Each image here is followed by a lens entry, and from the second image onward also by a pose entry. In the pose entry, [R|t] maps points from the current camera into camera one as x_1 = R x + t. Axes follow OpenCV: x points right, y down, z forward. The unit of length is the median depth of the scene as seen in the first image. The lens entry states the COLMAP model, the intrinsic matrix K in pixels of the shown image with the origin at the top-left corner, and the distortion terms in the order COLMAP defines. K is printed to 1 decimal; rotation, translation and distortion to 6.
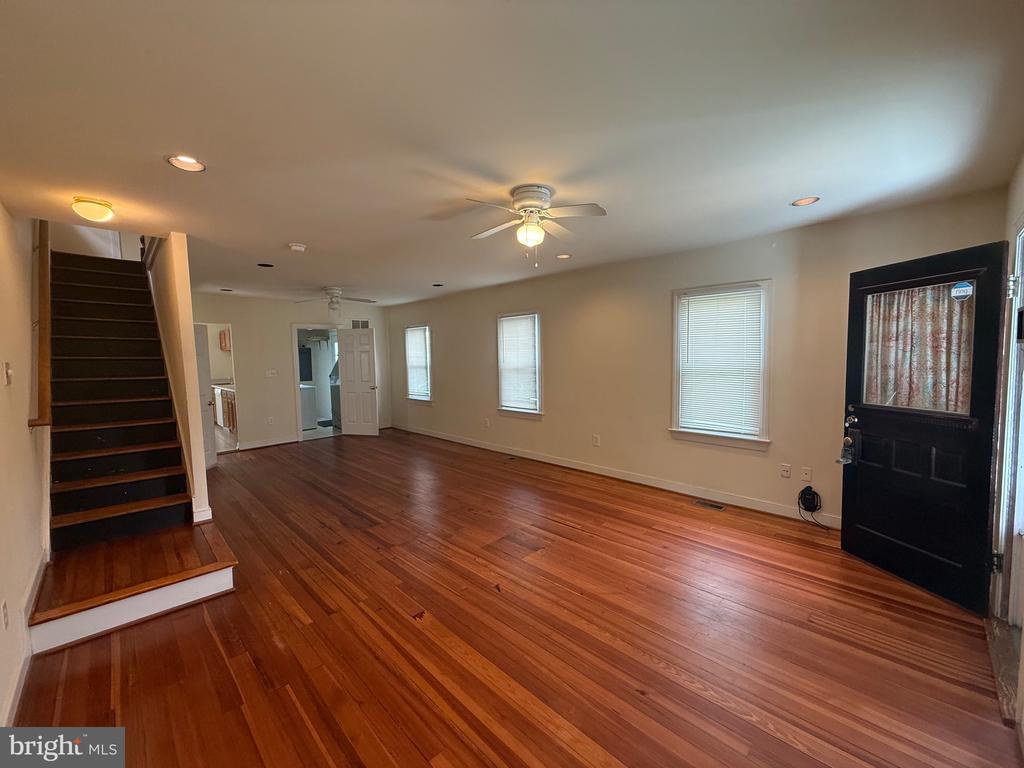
lens RADIAL K [[410.0, 0, 516.6], [0, 410.0, 385.4], [0, 0, 1]] dist [0.000700, -0.000175]
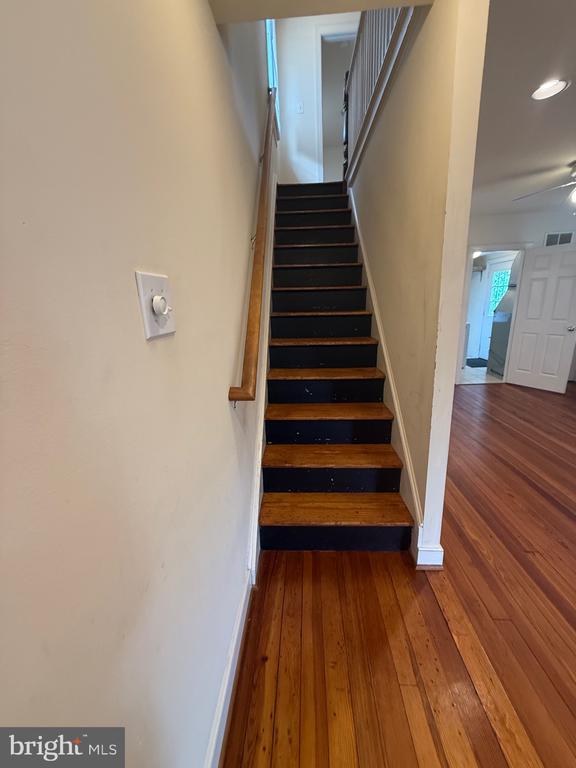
lens RADIAL K [[307.5, 0, 287.9], [0, 307.5, 383.3], [0, 0, 1]] dist [0.000700, -0.000175]
pose [[0.669916, 0.173716, -0.721828, -0.618592], [-0.020844, 0.976259, 0.215602, -0.015206], [0.742144, -0.129389, 0.657633, 0.584863]]
